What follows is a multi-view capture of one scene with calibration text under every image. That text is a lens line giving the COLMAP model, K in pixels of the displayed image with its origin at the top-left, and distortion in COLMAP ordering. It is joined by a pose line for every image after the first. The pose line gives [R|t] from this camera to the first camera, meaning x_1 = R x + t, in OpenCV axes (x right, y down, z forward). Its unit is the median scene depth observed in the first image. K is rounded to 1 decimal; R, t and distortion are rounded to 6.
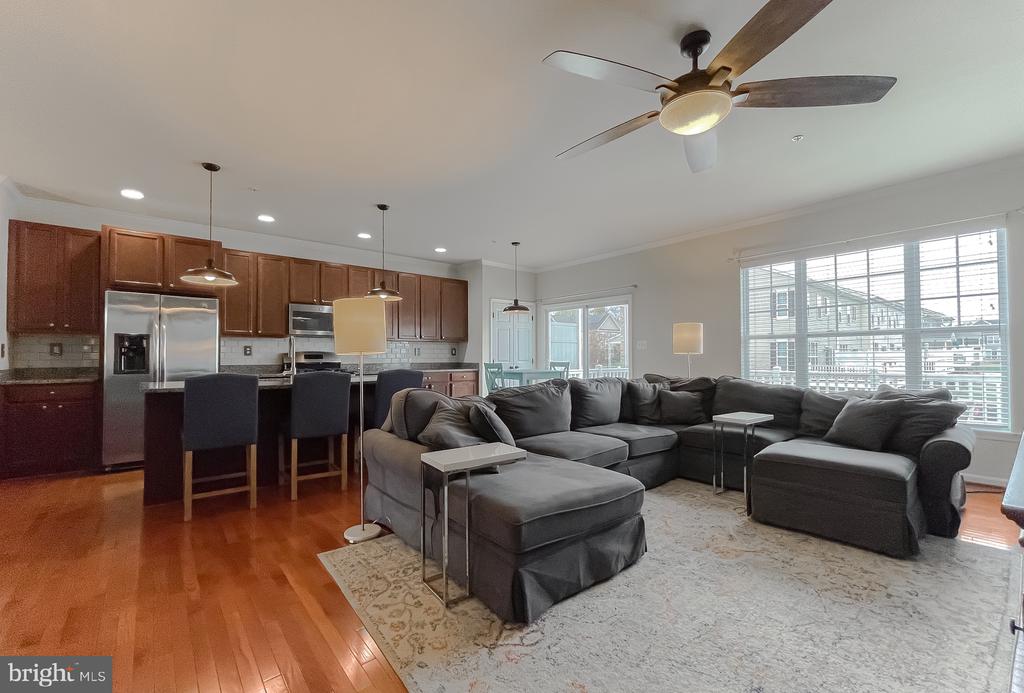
lens RADIAL K [[427.8, 0, 512.0], [0, 427.8, 346.5], [0, 0, 1]] dist [-0.000294, -0.000353]
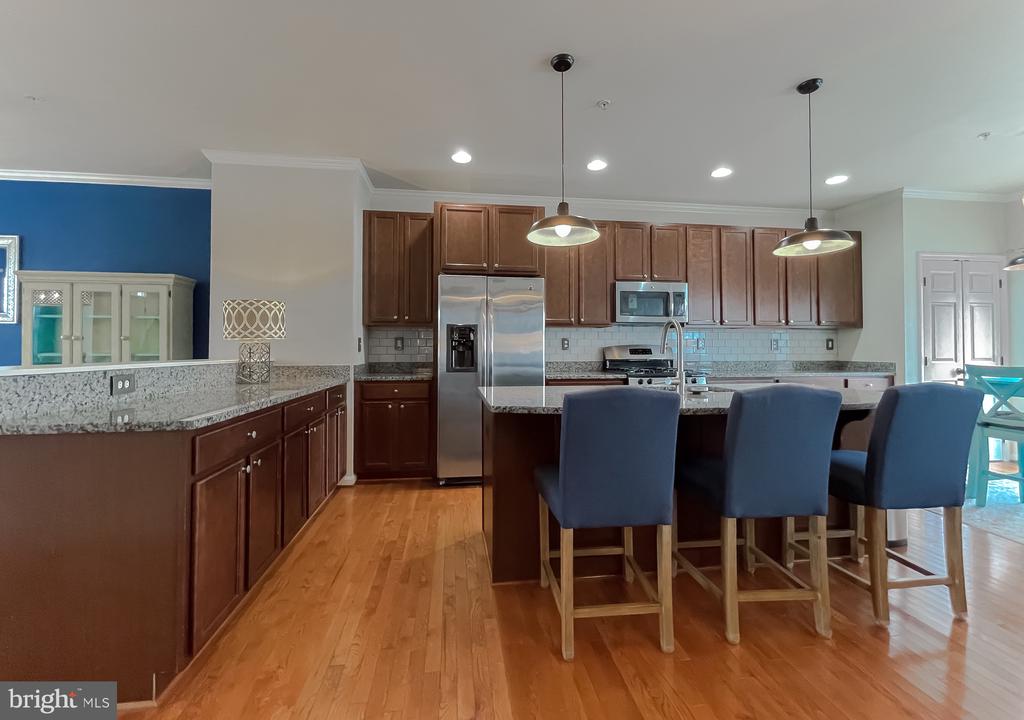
lens RADIAL K [[426.3, 0, 509.6], [0, 426.3, 337.0], [0, 0, 1]] dist [0.000367, 0.000079]
pose [[0.841328, -0.013033, -0.540367, -0.340741], [0.009722, 0.999912, -0.008980, 0.003504], [0.540437, 0.002301, 0.841381, 0.328471]]
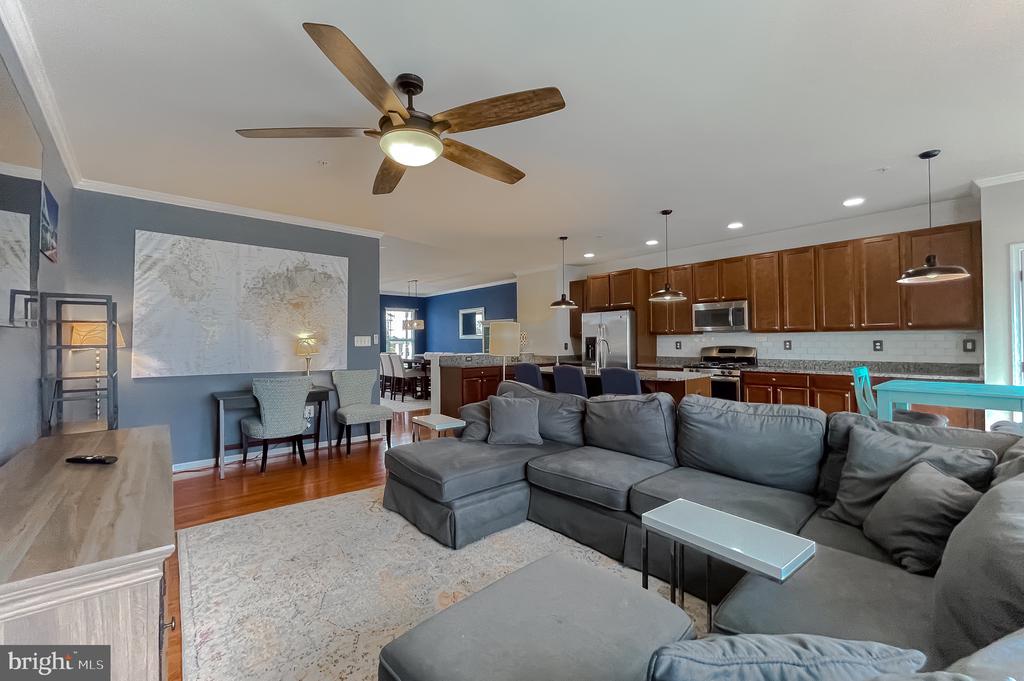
lens RADIAL K [[420.8, 0, 512.0], [0, 420.8, 340.5], [0, 0, 1]] dist [0.001286, 0.000169]
pose [[0.007165, -0.017375, -0.999823, 0.753496], [0.012898, 0.999767, -0.017282, 0.012110], [0.999891, -0.012772, 0.007388, 0.627146]]
